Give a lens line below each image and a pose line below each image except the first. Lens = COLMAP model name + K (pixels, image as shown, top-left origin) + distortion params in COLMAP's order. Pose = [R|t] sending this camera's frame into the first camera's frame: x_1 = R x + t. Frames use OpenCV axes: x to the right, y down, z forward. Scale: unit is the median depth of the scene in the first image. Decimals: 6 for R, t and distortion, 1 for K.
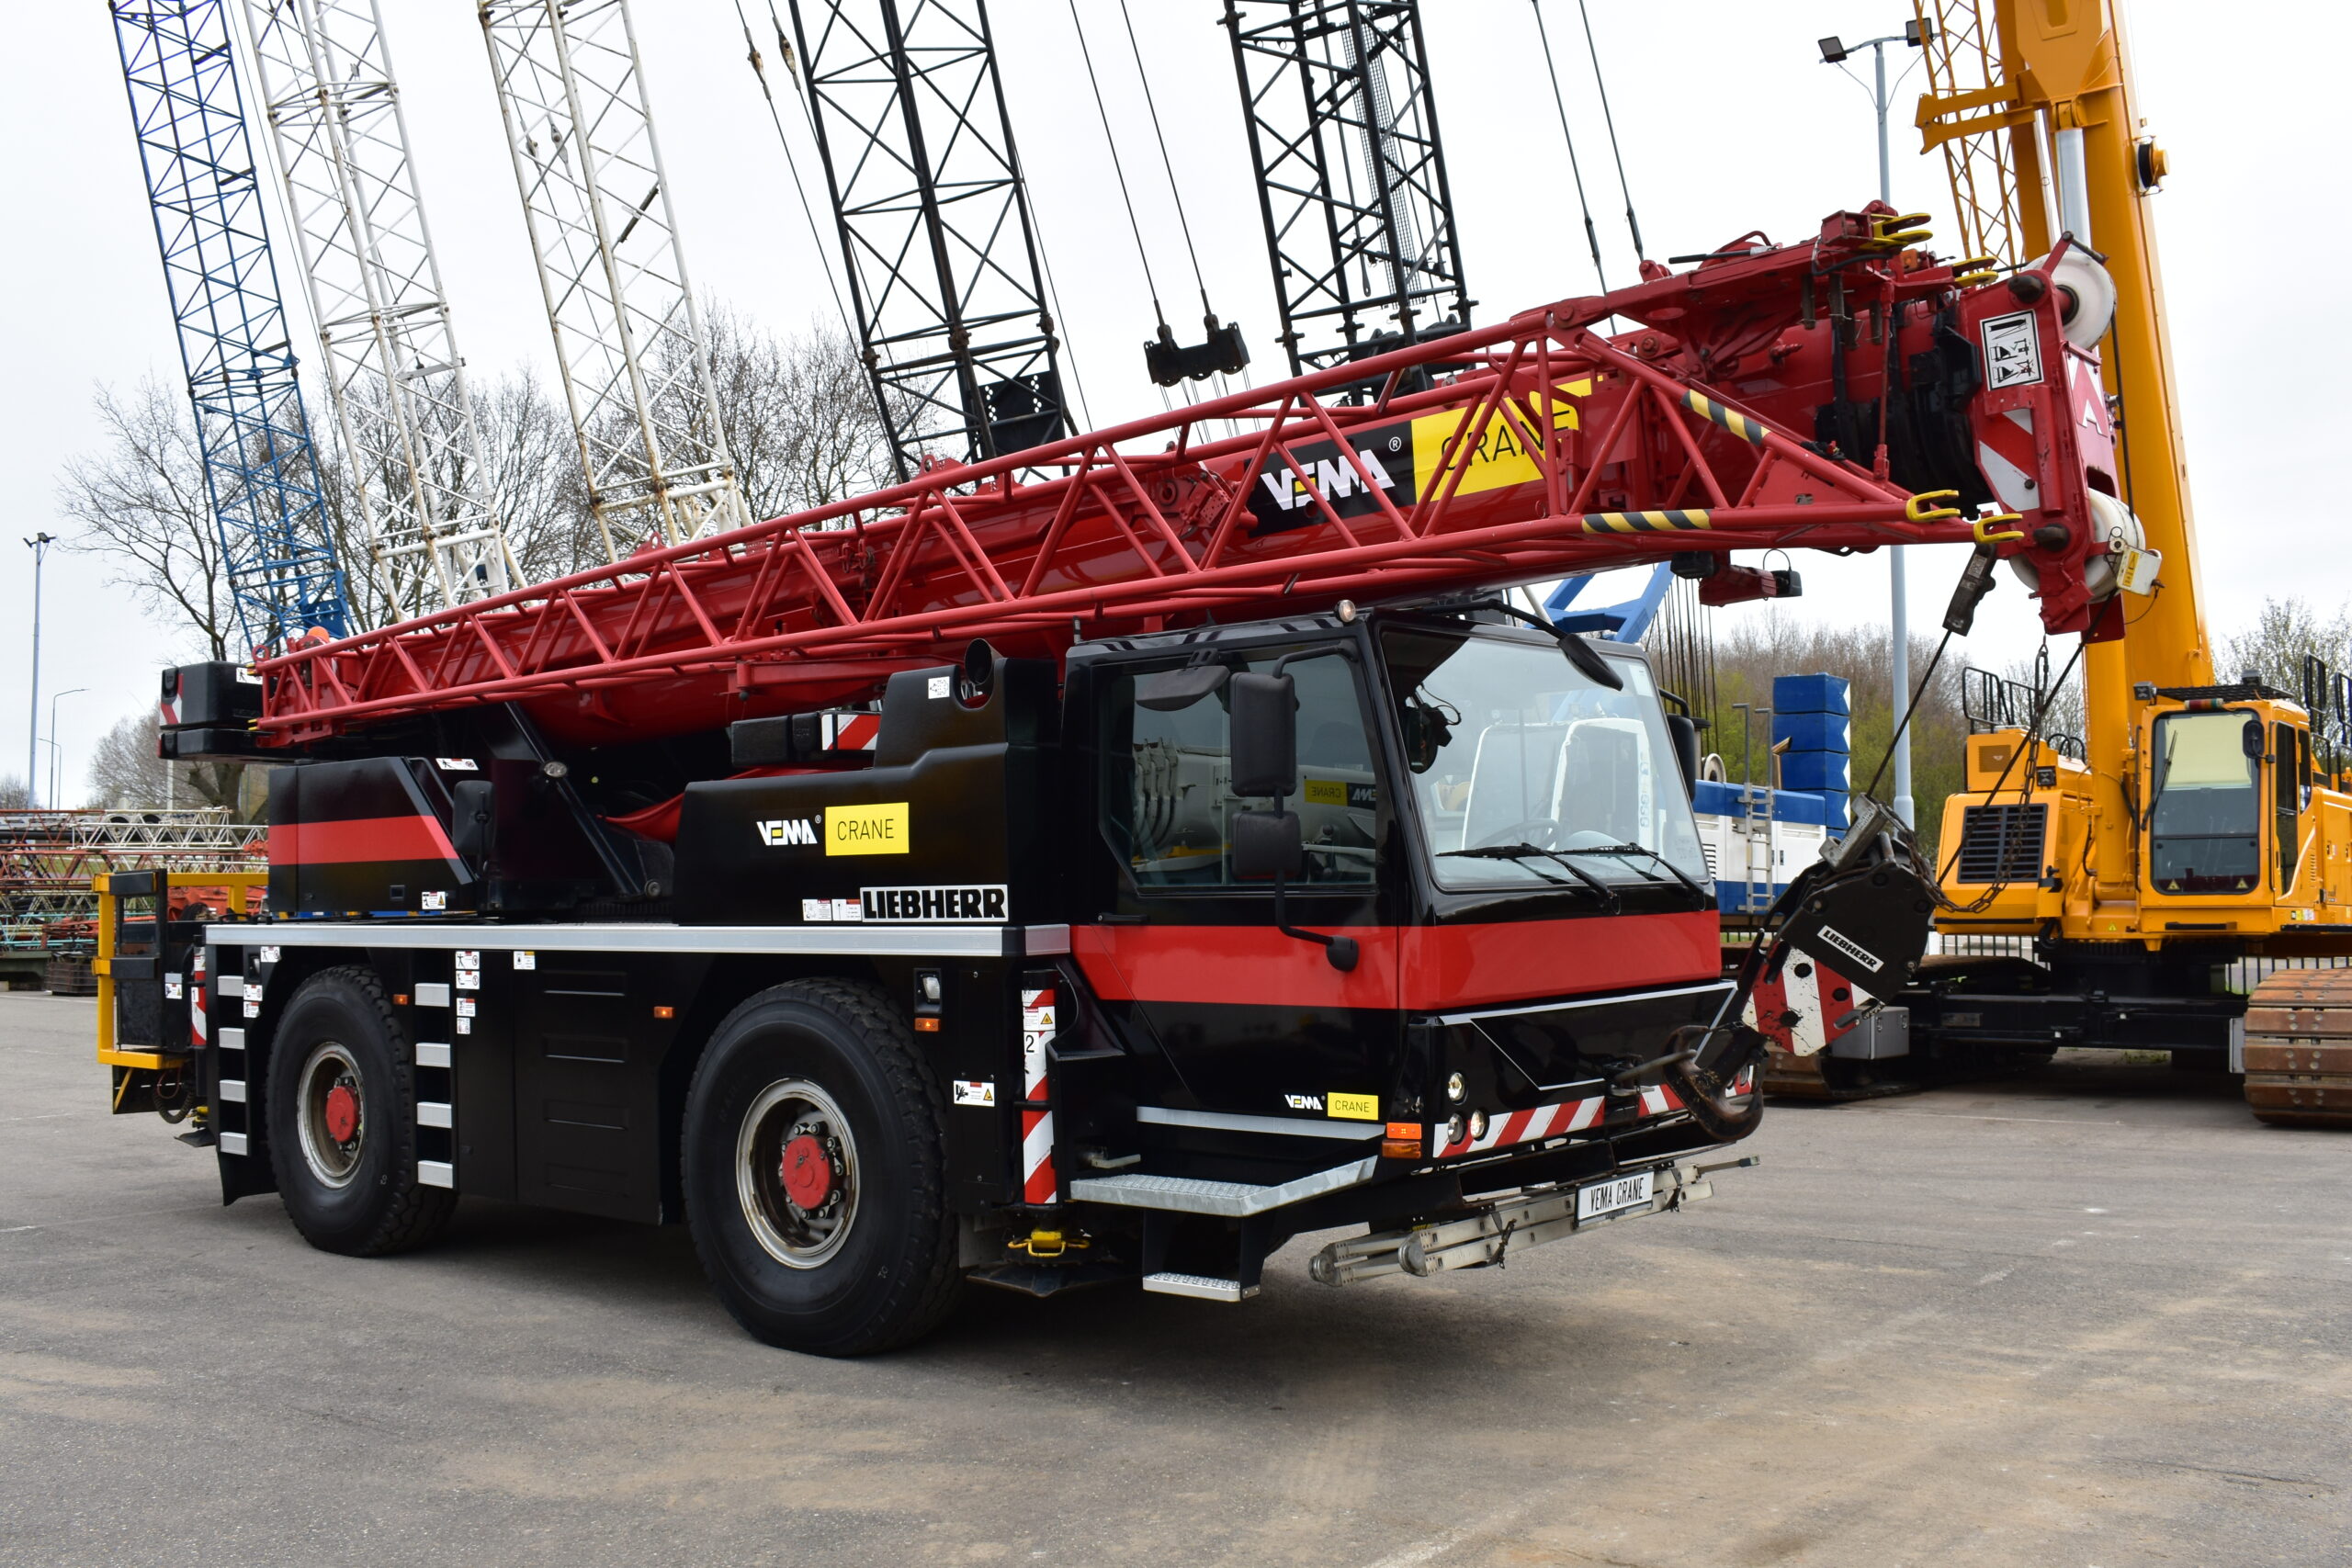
lens RADIAL K [[2151.3, 0, 1176.0], [0, 2151.3, 784.0], [0, 0, 1]] dist [-0.082944, 0.005412]
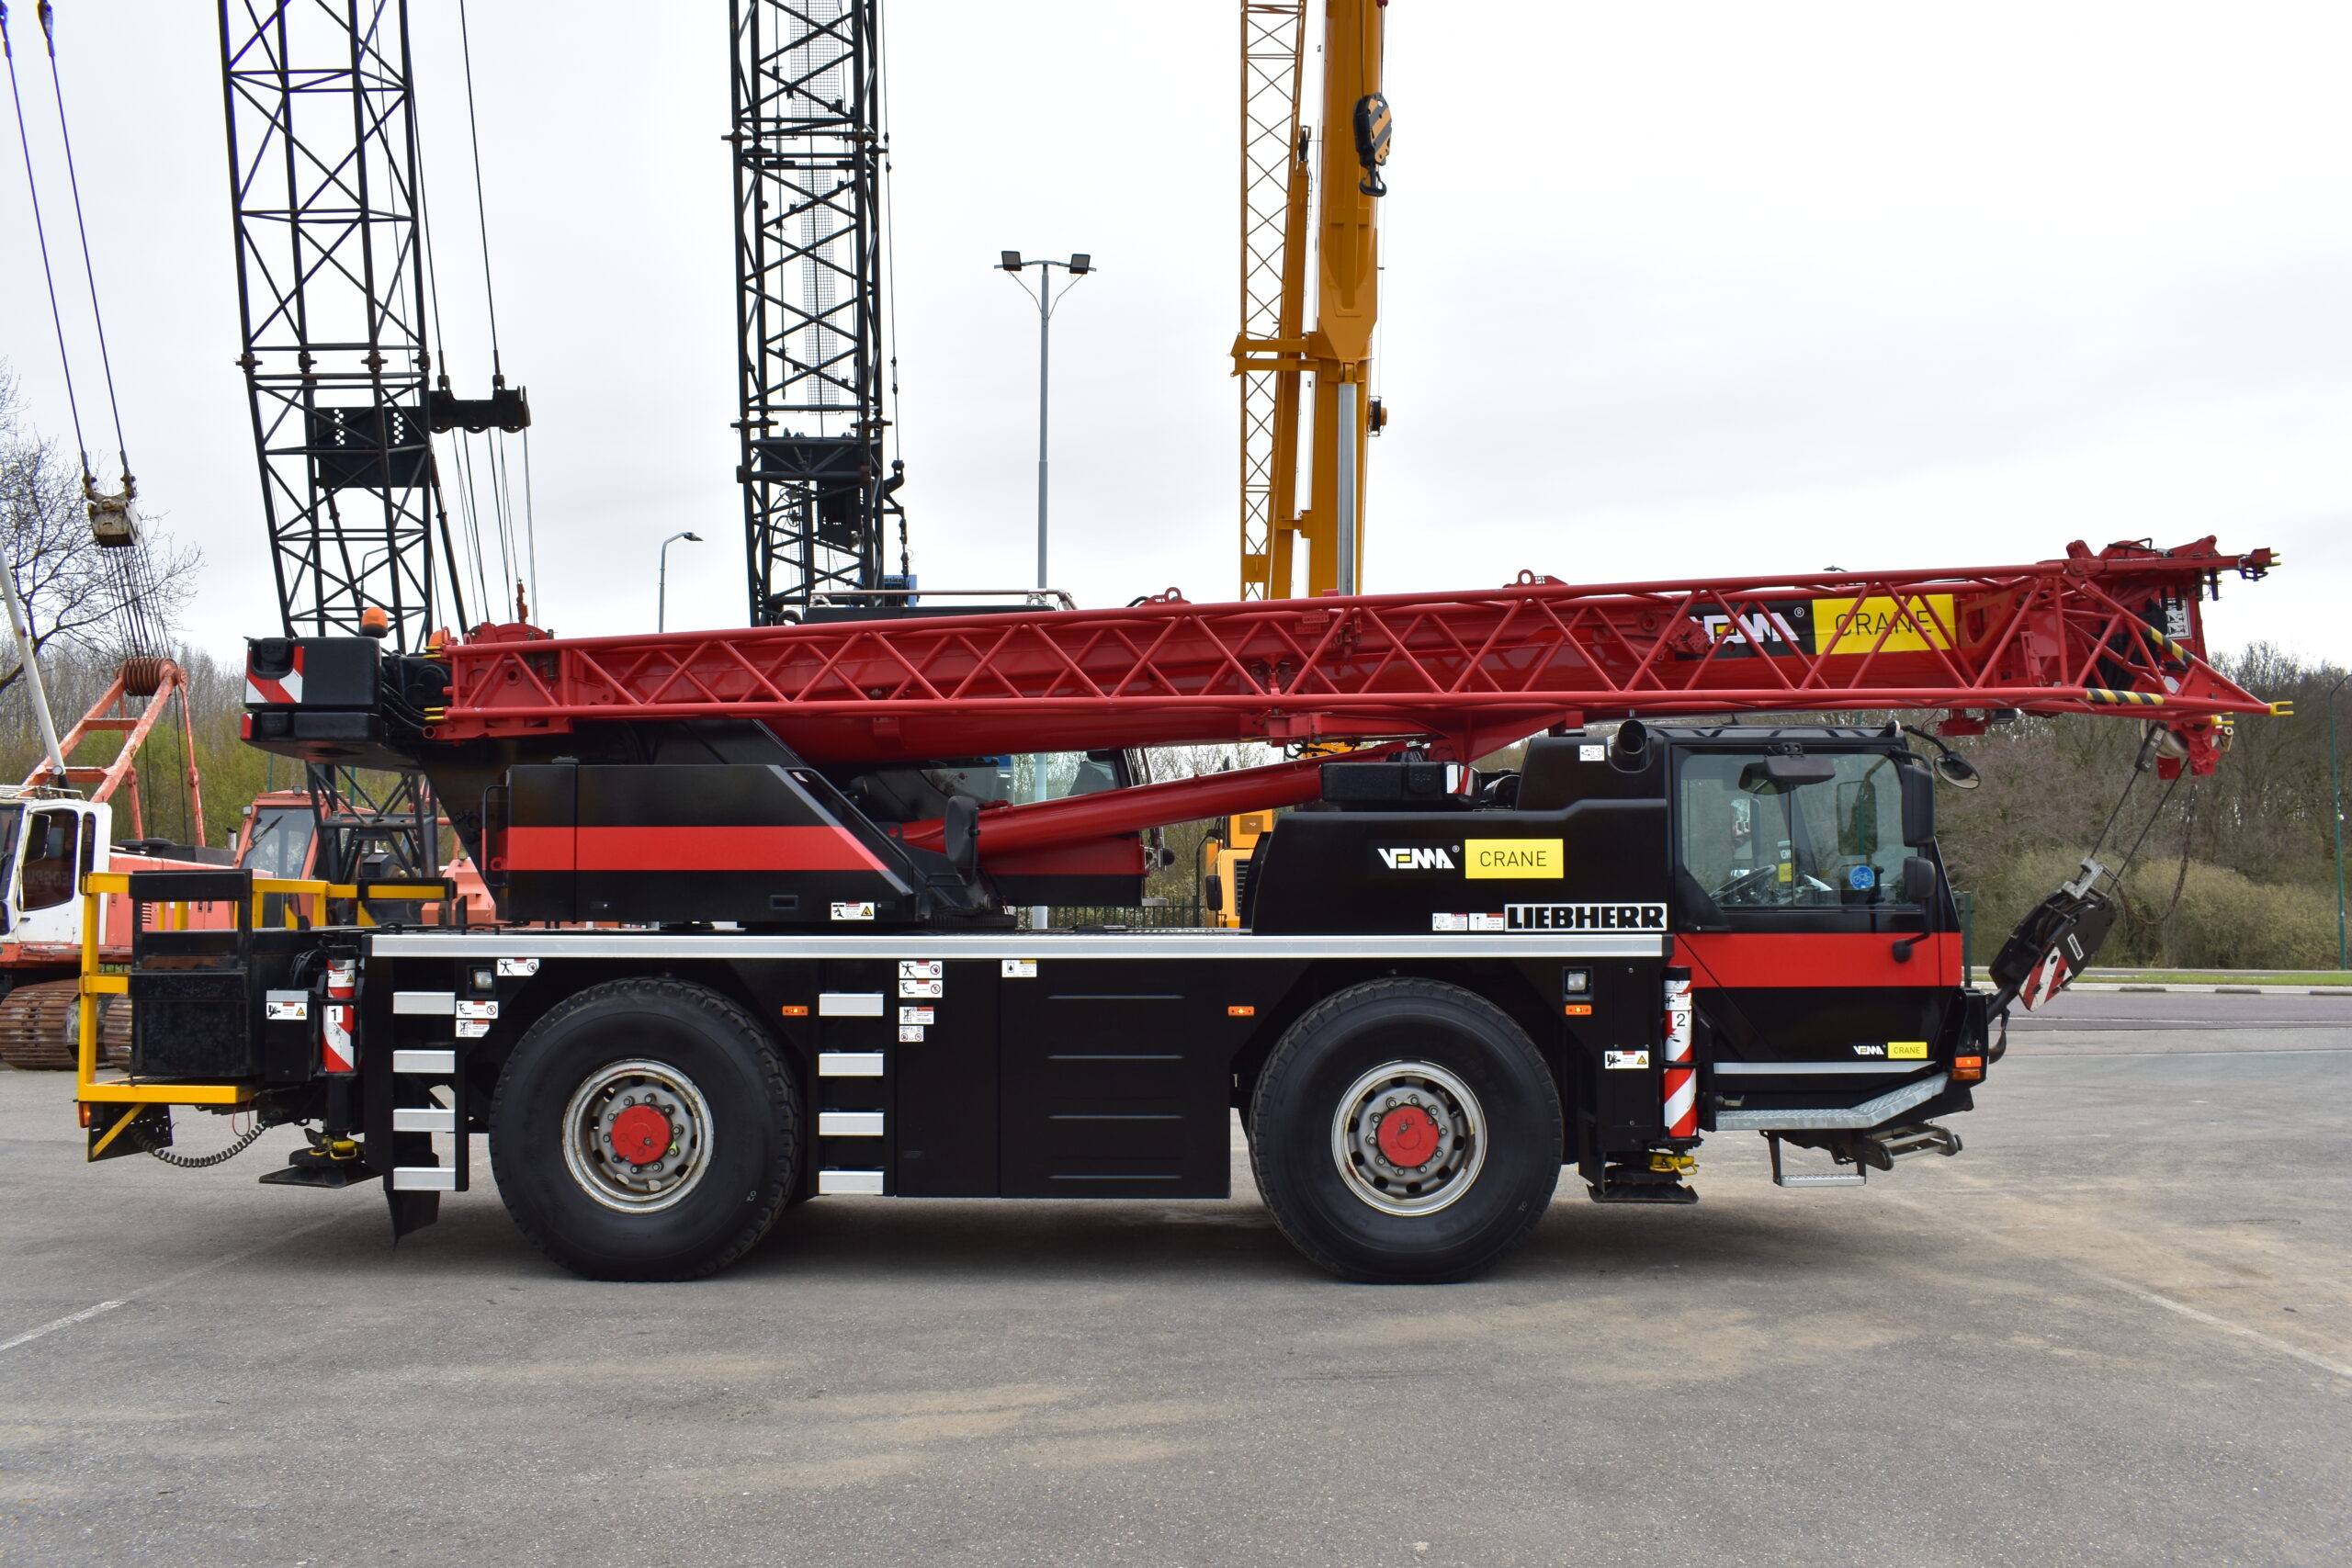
lens RADIAL K [[1849.7, 0, 1176.0], [0, 1849.7, 784.0], [0, 0, 1]] dist [-0.098672, 0.019057]
pose [[0.765784, 0.058098, 0.640468, -0.783877], [-0.041491, 0.998299, -0.040947, 0.023547], [-0.641757, 0.004783, 0.766893, 0.227947]]
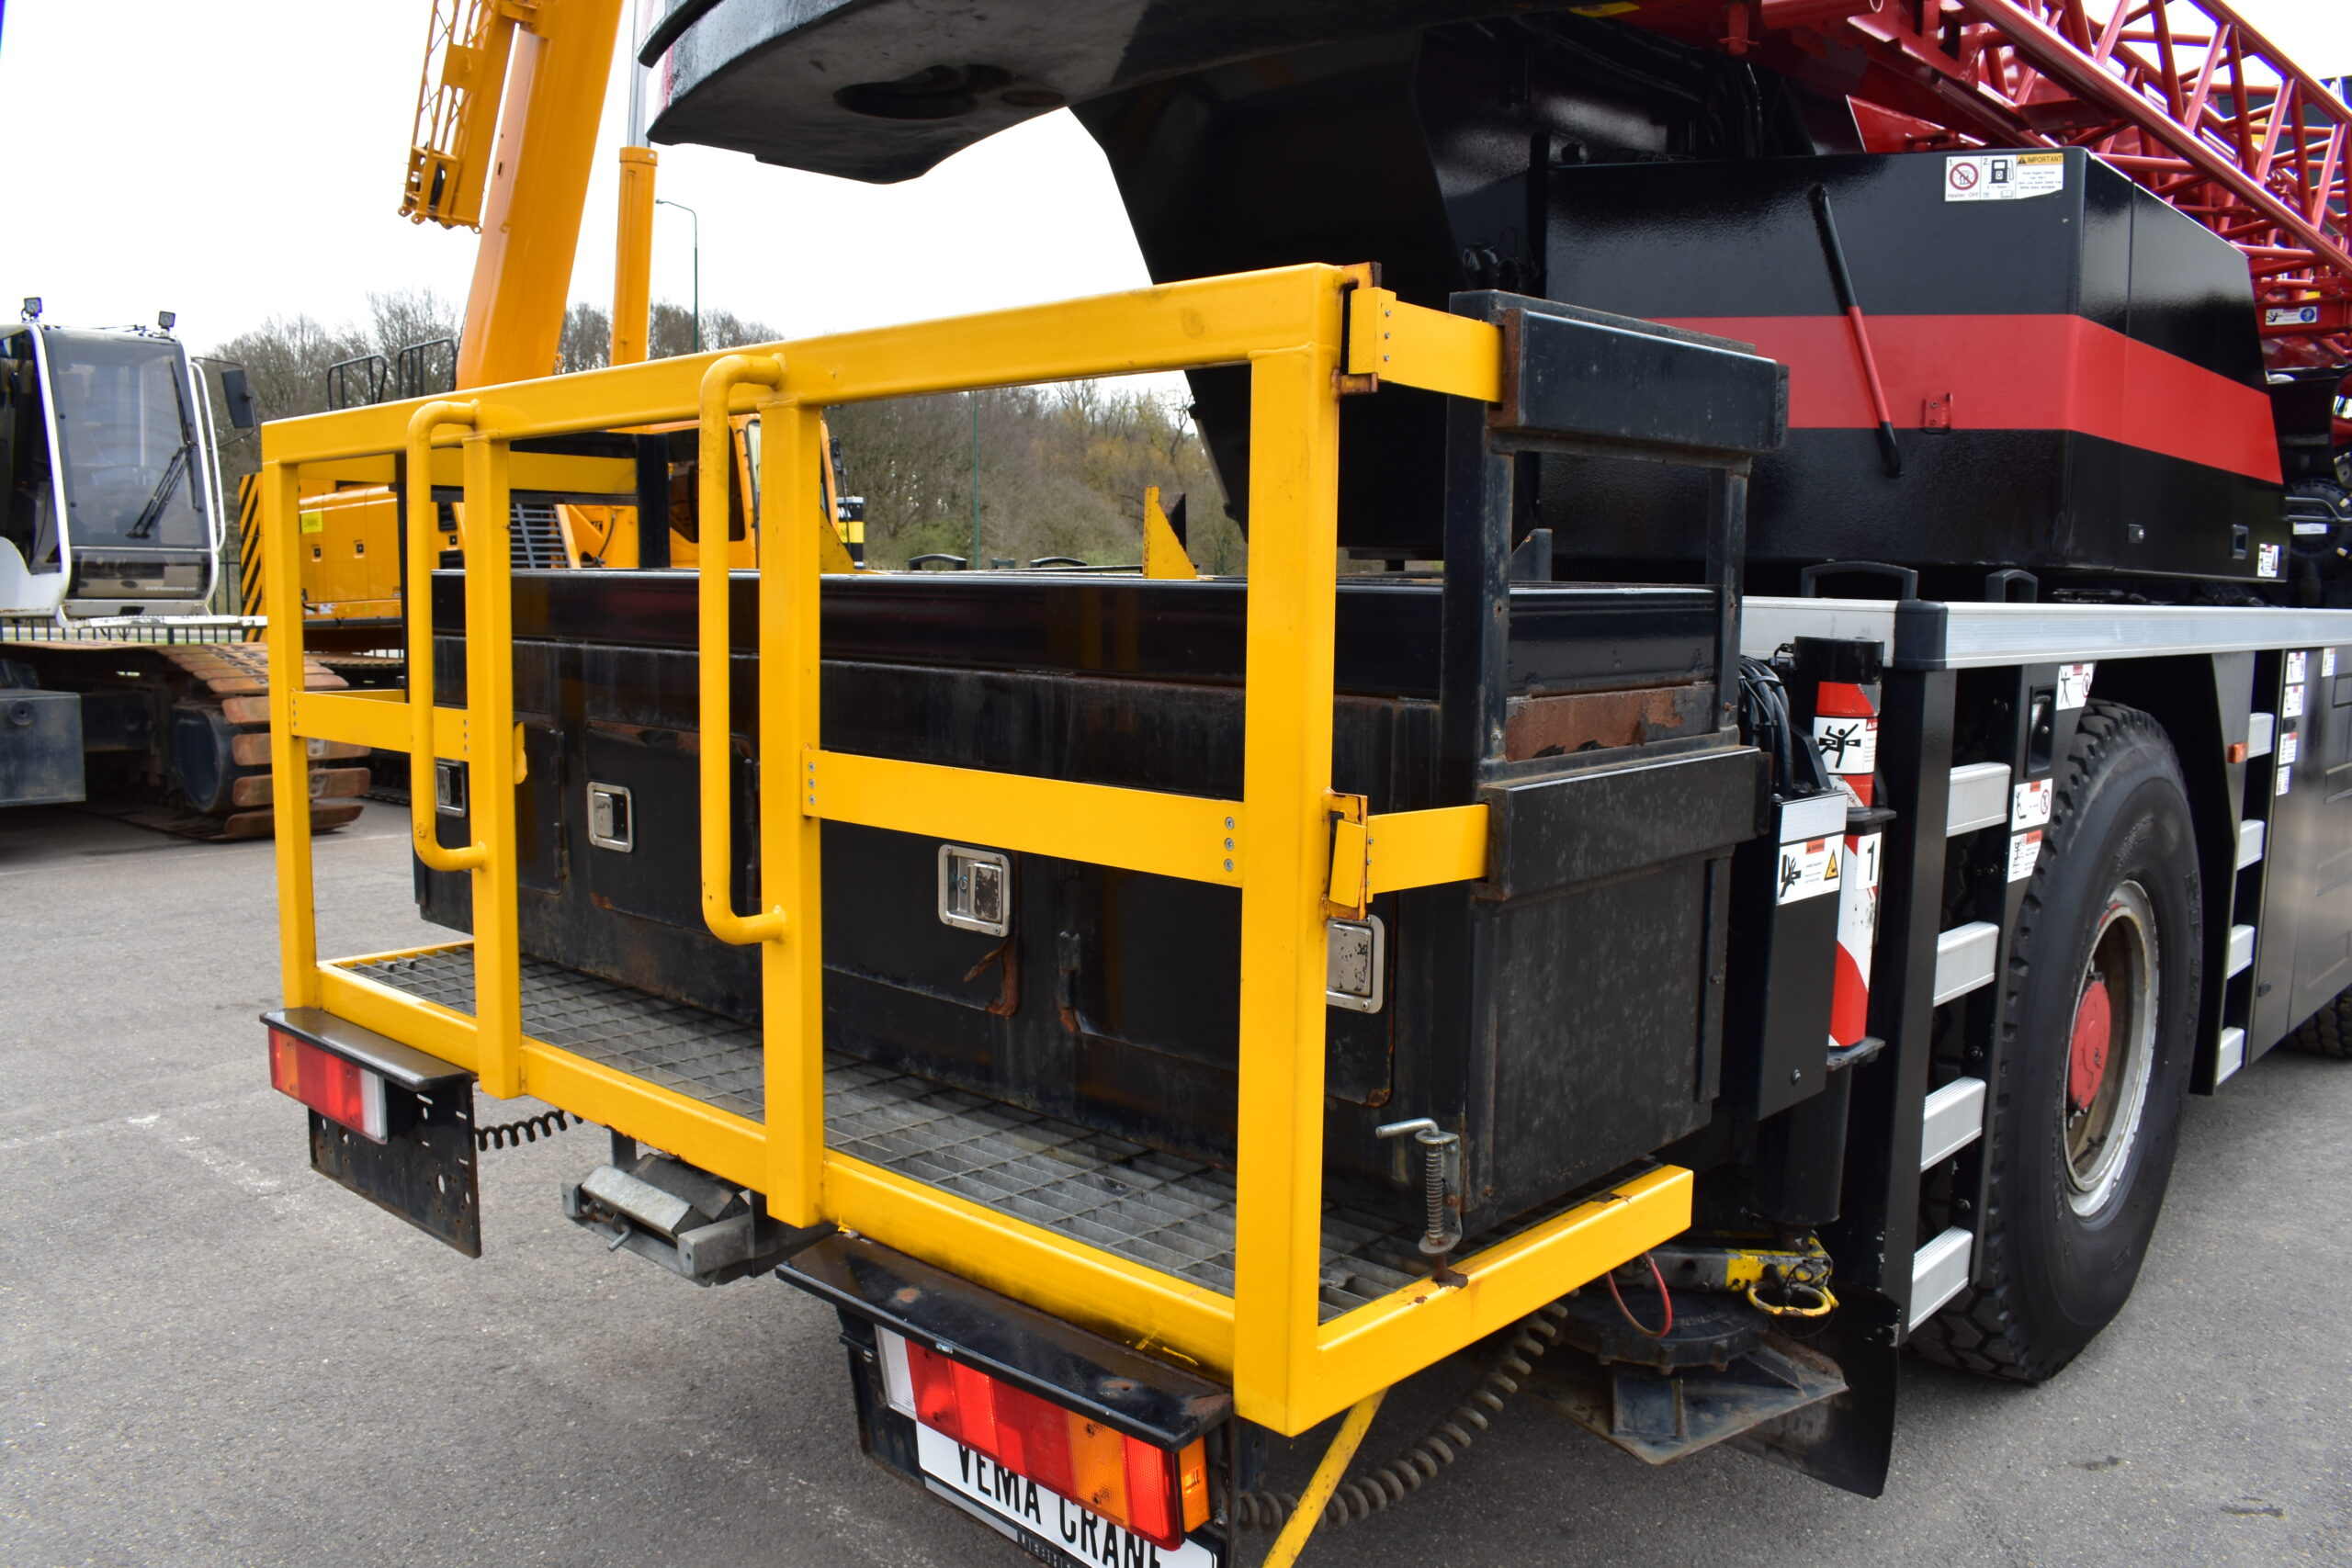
lens RADIAL K [[1849.7, 0, 1176.0], [0, 1849.7, 784.0], [0, 0, 1]] dist [-0.098672, 0.019057]
pose [[0.044784, -0.091715, 0.994778, -0.803143], [-0.061958, 0.993605, 0.094396, 0.084230], [-0.997074, -0.065862, 0.038815, 1.236619]]
